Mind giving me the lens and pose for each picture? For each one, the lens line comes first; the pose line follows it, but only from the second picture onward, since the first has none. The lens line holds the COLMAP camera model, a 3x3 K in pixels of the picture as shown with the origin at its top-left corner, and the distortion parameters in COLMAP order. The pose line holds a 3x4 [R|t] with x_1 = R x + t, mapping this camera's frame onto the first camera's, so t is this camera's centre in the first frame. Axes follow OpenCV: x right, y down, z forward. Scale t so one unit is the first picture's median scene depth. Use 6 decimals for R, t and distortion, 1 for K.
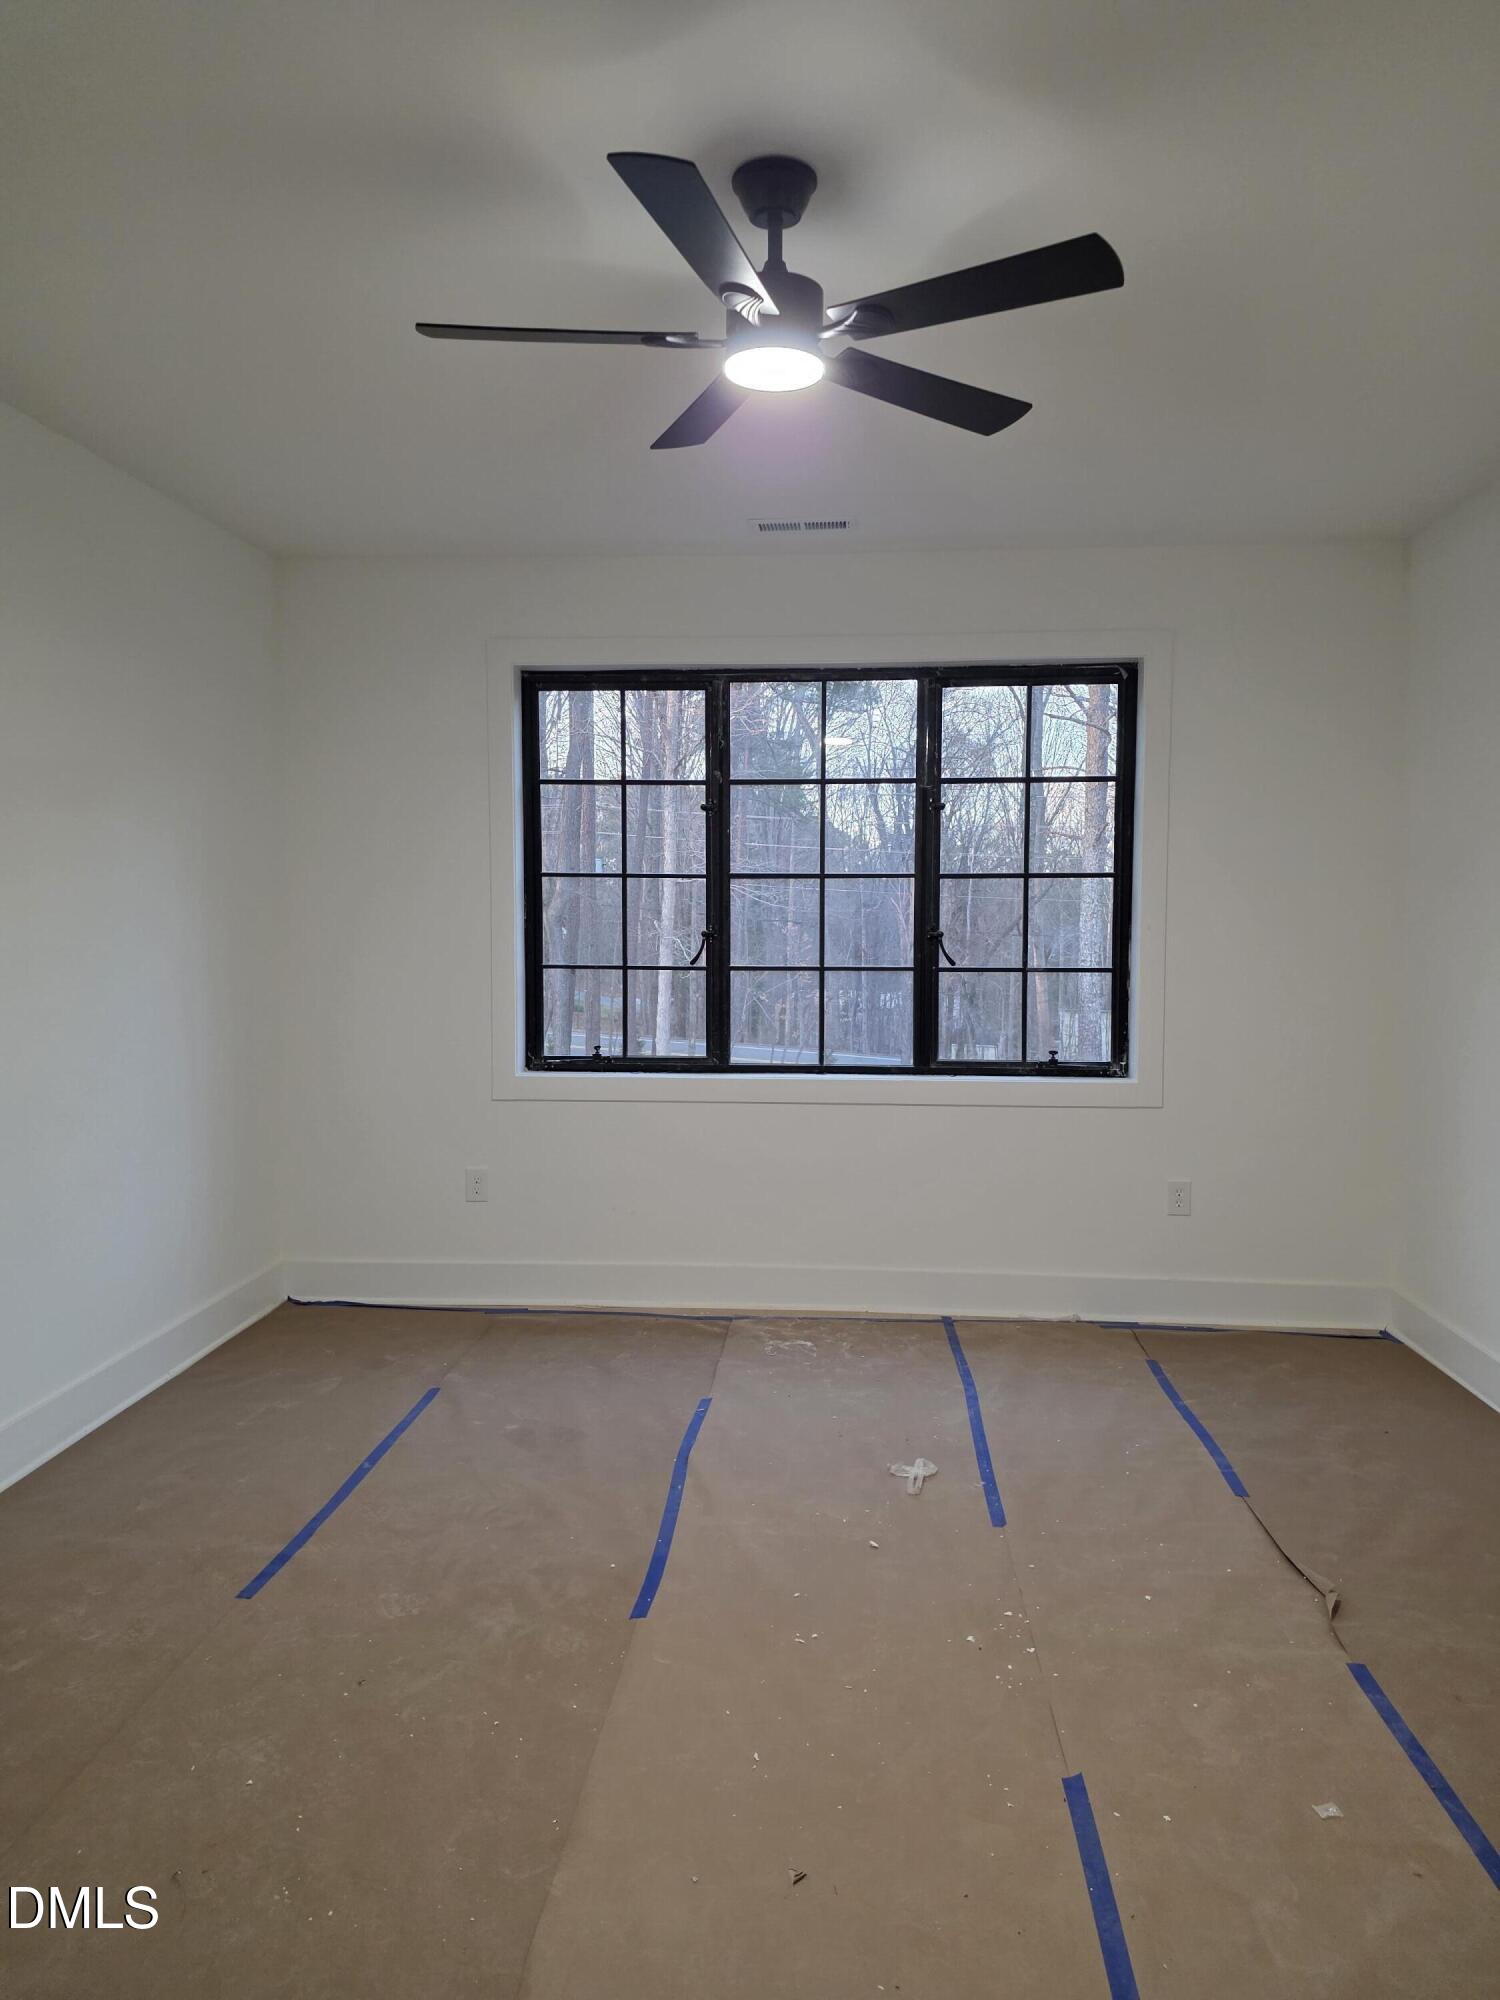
lens RADIAL K [[1321.8, 0, 750.0], [0, 1321.8, 1000.0], [0, 0, 1]] dist [0.134642, -0.182811]
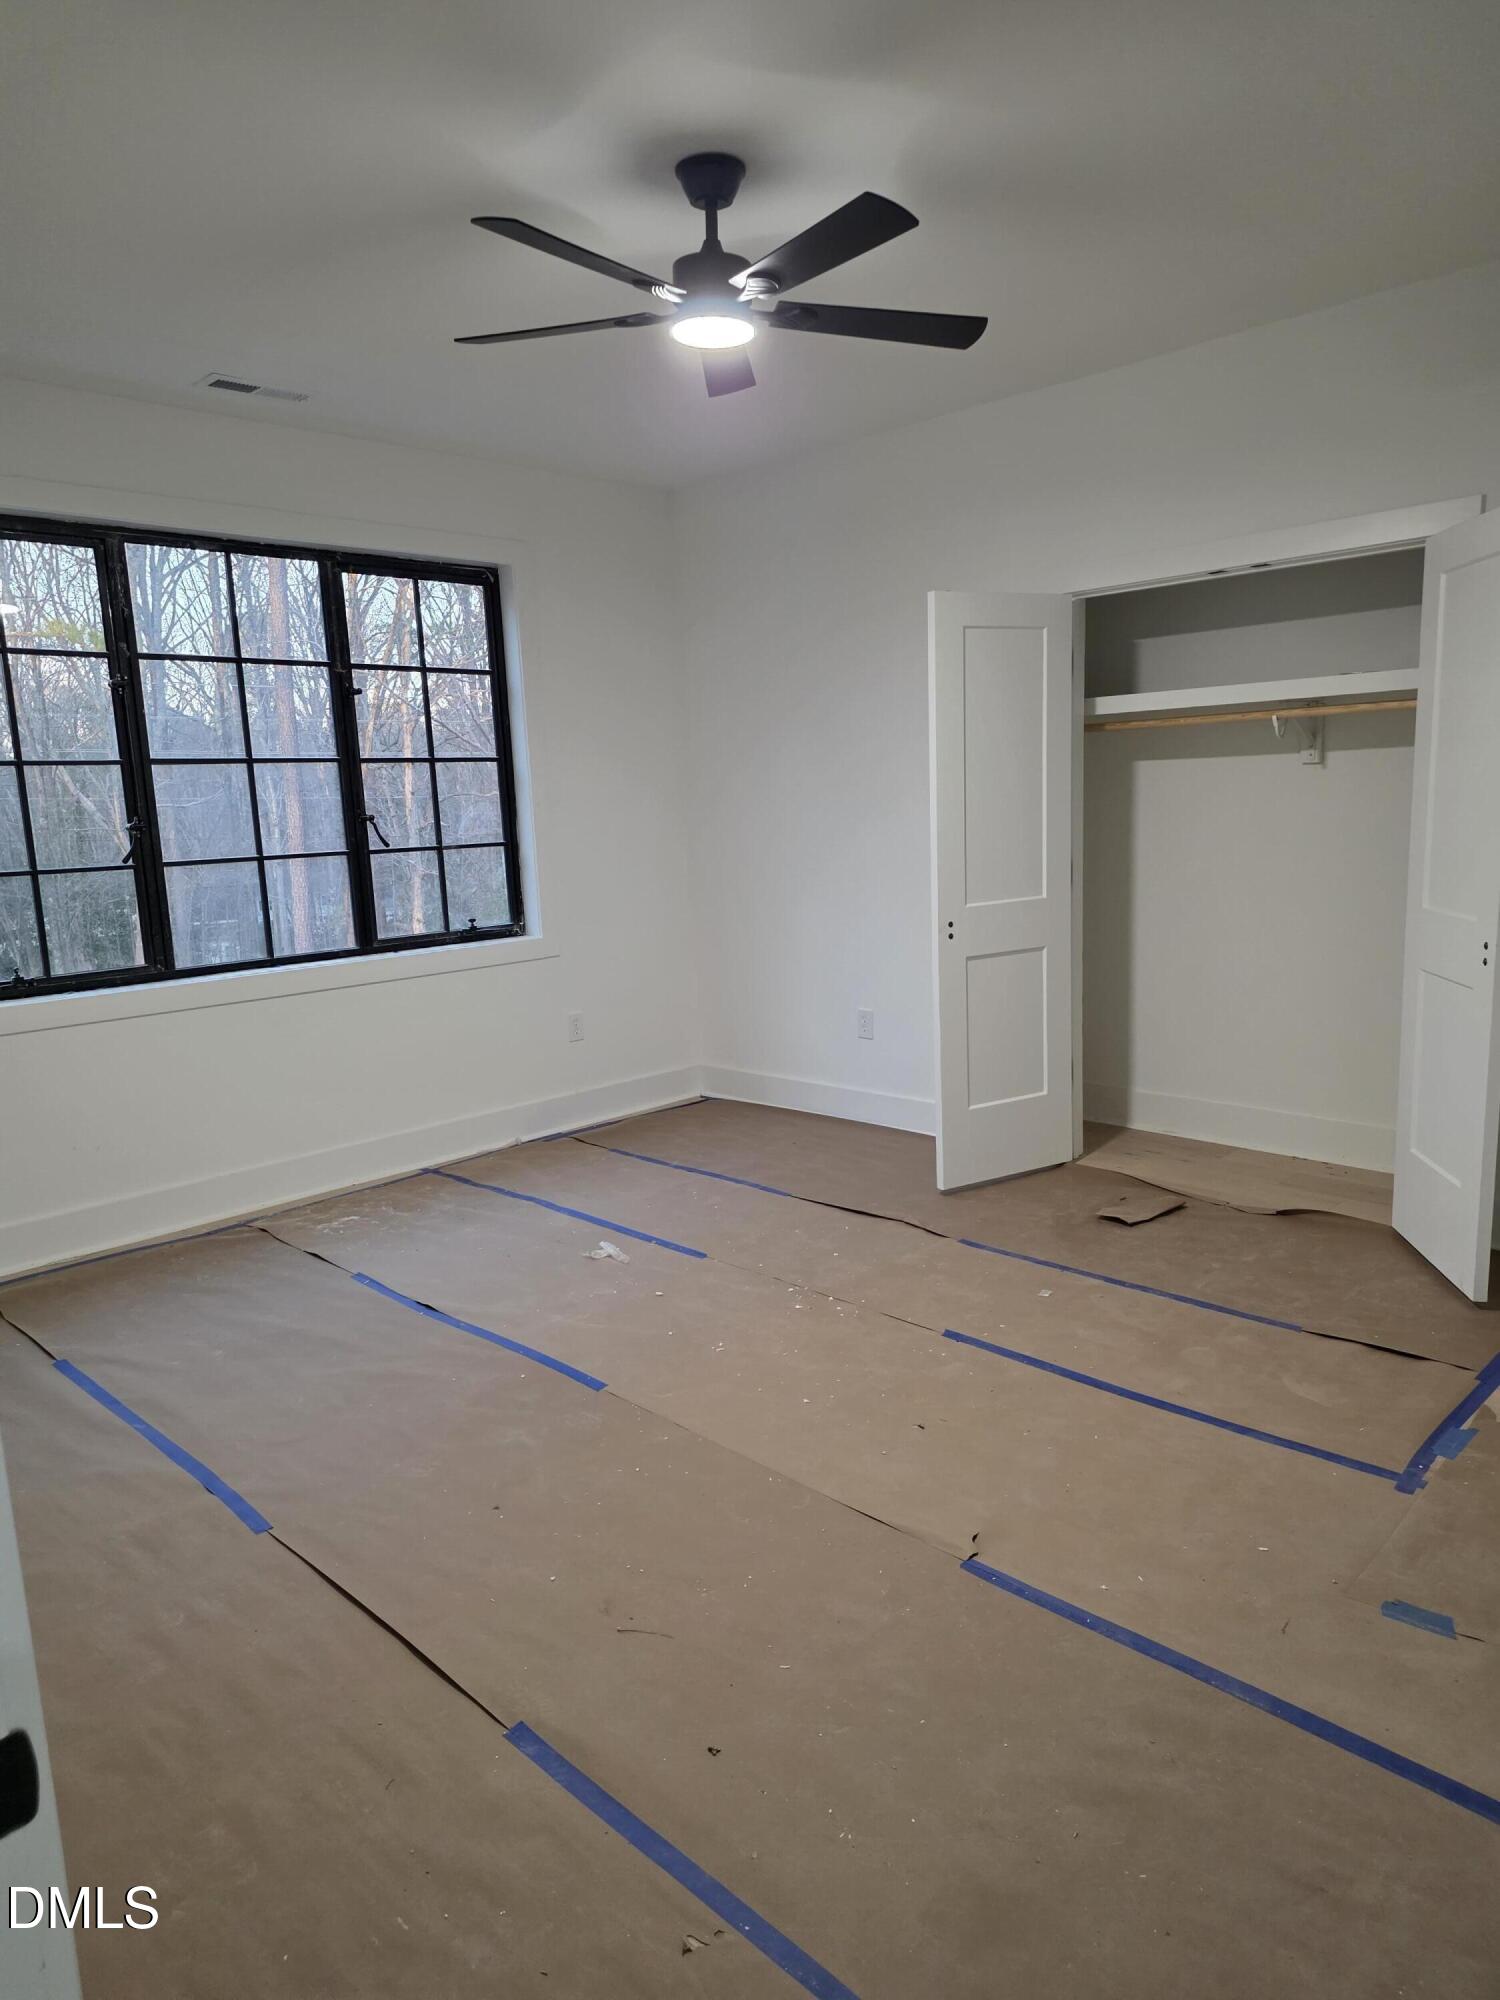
lens RADIAL K [[1333.3, 0, 752.6], [0, 1333.3, 1036.5], [0, 0, 1]] dist [0.142770, -0.189177]
pose [[0.647682, -0.167296, 0.743317, -0.484711], [0.088497, 0.985511, 0.144695, -0.007063], [-0.756754, -0.027935, 0.653103, 0.071353]]
